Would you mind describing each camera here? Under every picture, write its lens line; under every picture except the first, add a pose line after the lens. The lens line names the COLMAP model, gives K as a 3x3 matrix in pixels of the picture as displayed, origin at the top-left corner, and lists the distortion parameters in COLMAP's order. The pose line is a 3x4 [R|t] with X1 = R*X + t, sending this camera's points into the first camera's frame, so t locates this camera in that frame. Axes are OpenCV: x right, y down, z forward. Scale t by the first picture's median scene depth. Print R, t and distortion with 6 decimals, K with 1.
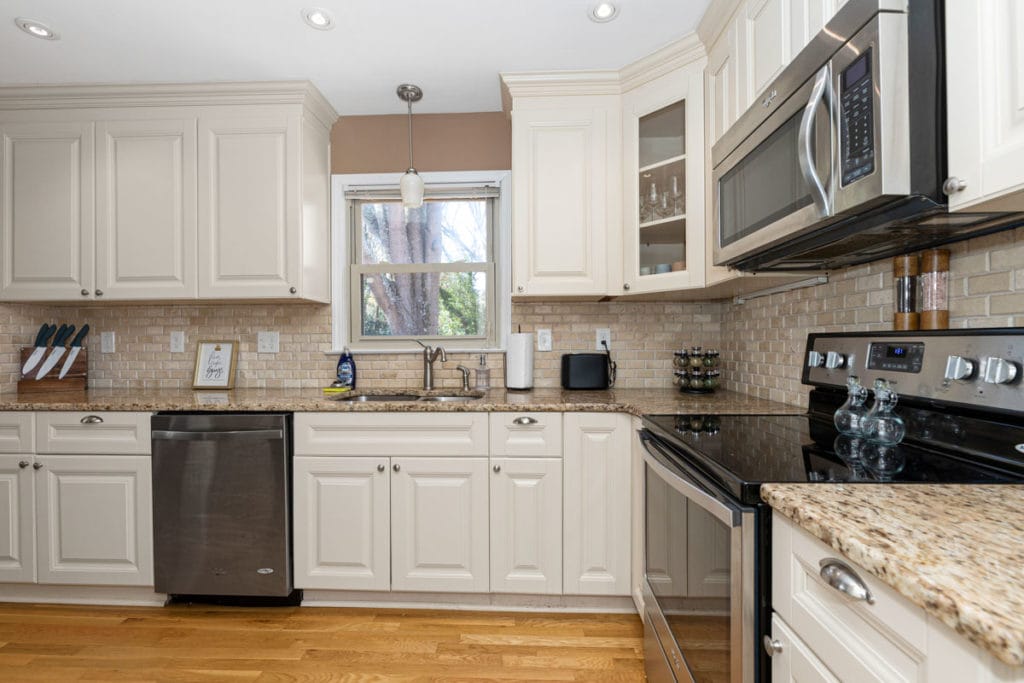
lens RADIAL K [[469.1, 0, 510.0], [0, 469.1, 340.2], [0, 0, 1]] dist [0.006087, 0.000322]
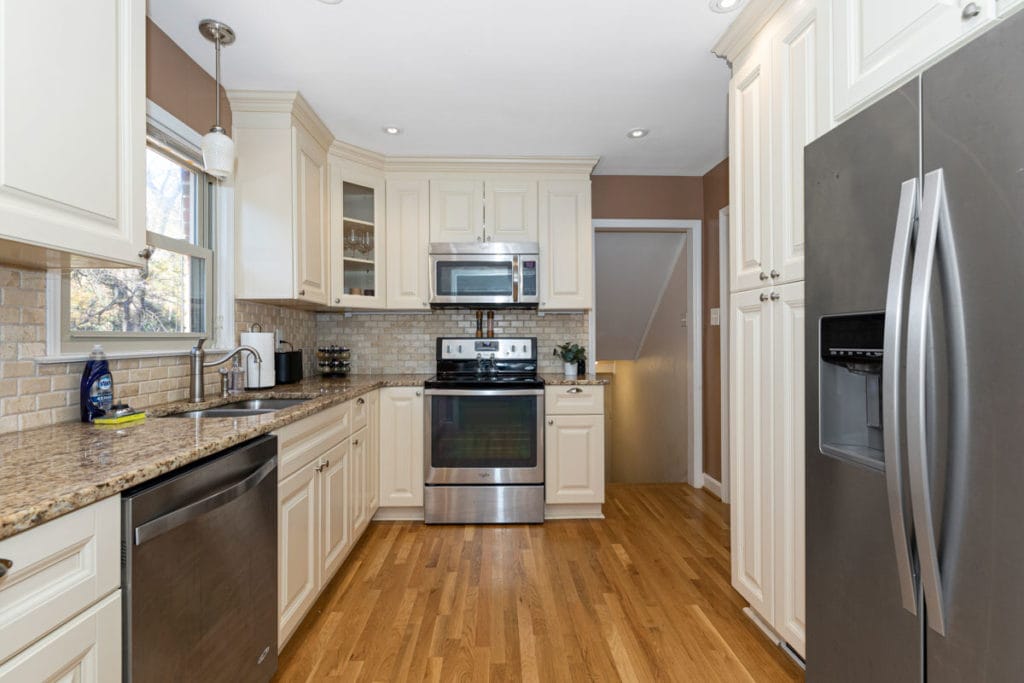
lens RADIAL K [[469.1, 0, 512.9], [0, 469.1, 341.1], [0, 0, 1]] dist [0.006087, 0.000322]
pose [[-0.081045, 0.002540, 0.996707, -1.099967], [-0.000355, 0.999997, -0.002577, 0.005948], [-0.996710, -0.000563, -0.081044, 0.579081]]
